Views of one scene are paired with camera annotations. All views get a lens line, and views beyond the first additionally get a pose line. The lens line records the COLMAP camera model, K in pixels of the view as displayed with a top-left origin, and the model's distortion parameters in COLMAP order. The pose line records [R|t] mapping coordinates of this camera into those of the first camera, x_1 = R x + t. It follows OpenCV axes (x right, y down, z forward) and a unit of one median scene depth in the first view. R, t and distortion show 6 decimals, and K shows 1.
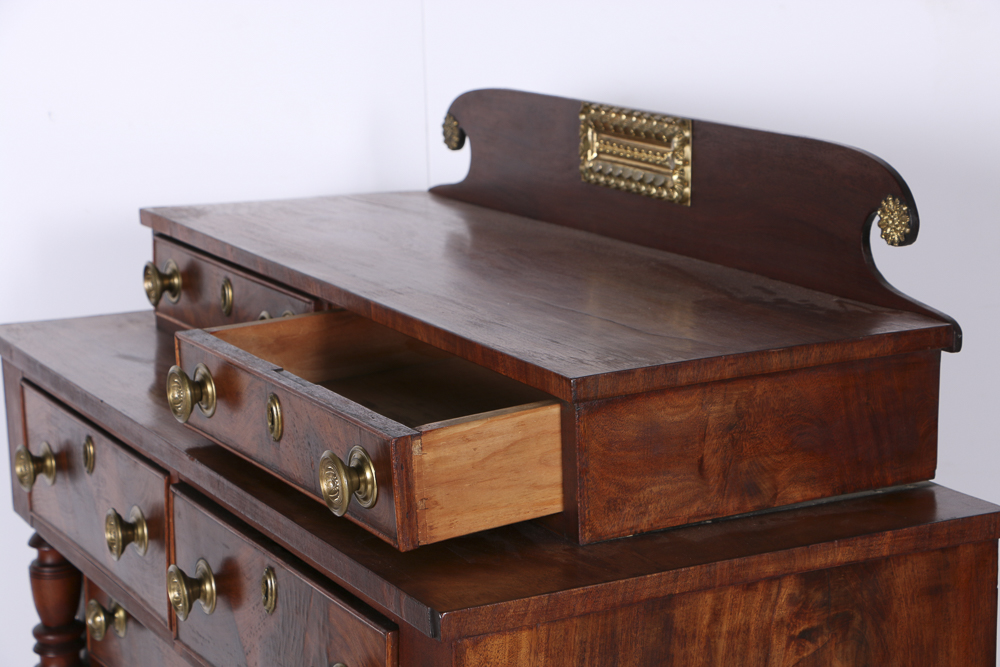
lens RADIAL K [[2163.9, 0, 504.9], [0, 2163.9, 340.0], [0, 0, 1]] dist [0.273780, 0.000000]
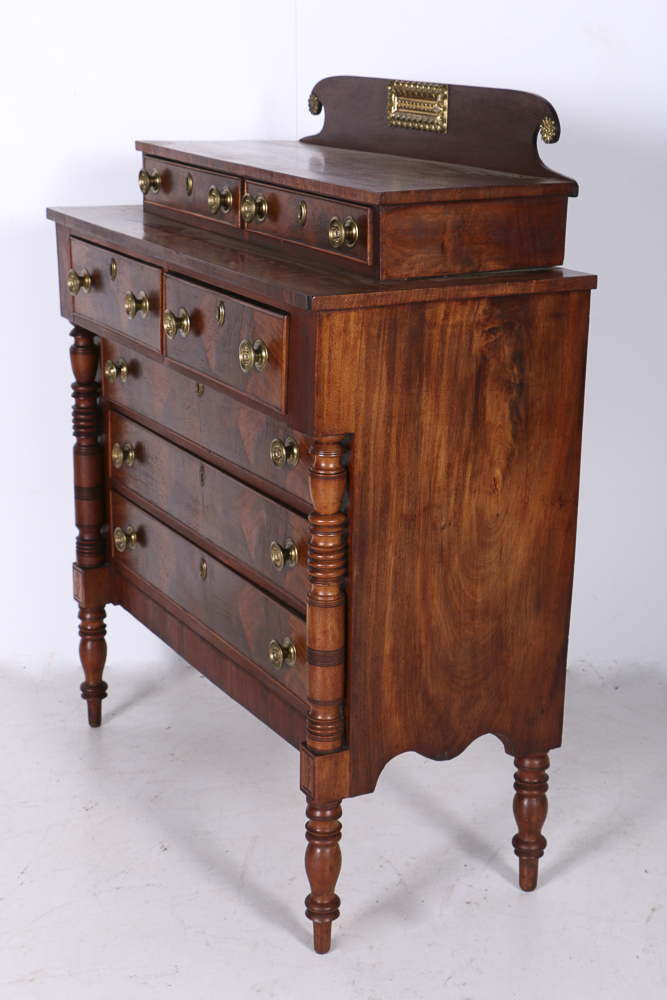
lens RADIAL K [[1693.2, 0, 352.4], [0, 1693.2, 483.8], [0, 0, 1]] dist [0.209847, 0.000000]
pose [[0.999560, 0.025613, 0.014990, -0.009523], [-0.026474, 0.997828, 0.060314, 0.176831], [-0.013413, -0.060684, 0.998067, -0.544989]]
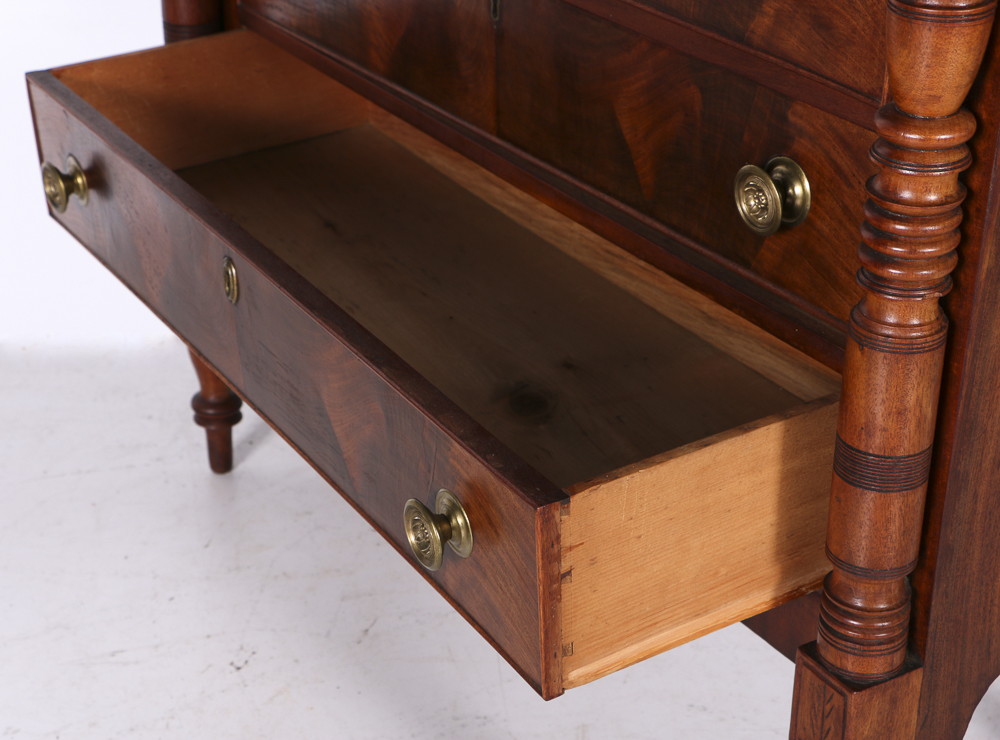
lens RADIAL K [[1929.7, 0, 488.9], [0, 1929.7, 365.5], [0, 0, 1]] dist [0.159455, 0.000000]
pose [[0.997640, -0.008684, 0.068103, -0.197286], [-0.009031, 0.966746, 0.255579, 0.211715], [-0.068058, -0.255591, 0.964387, 0.306759]]
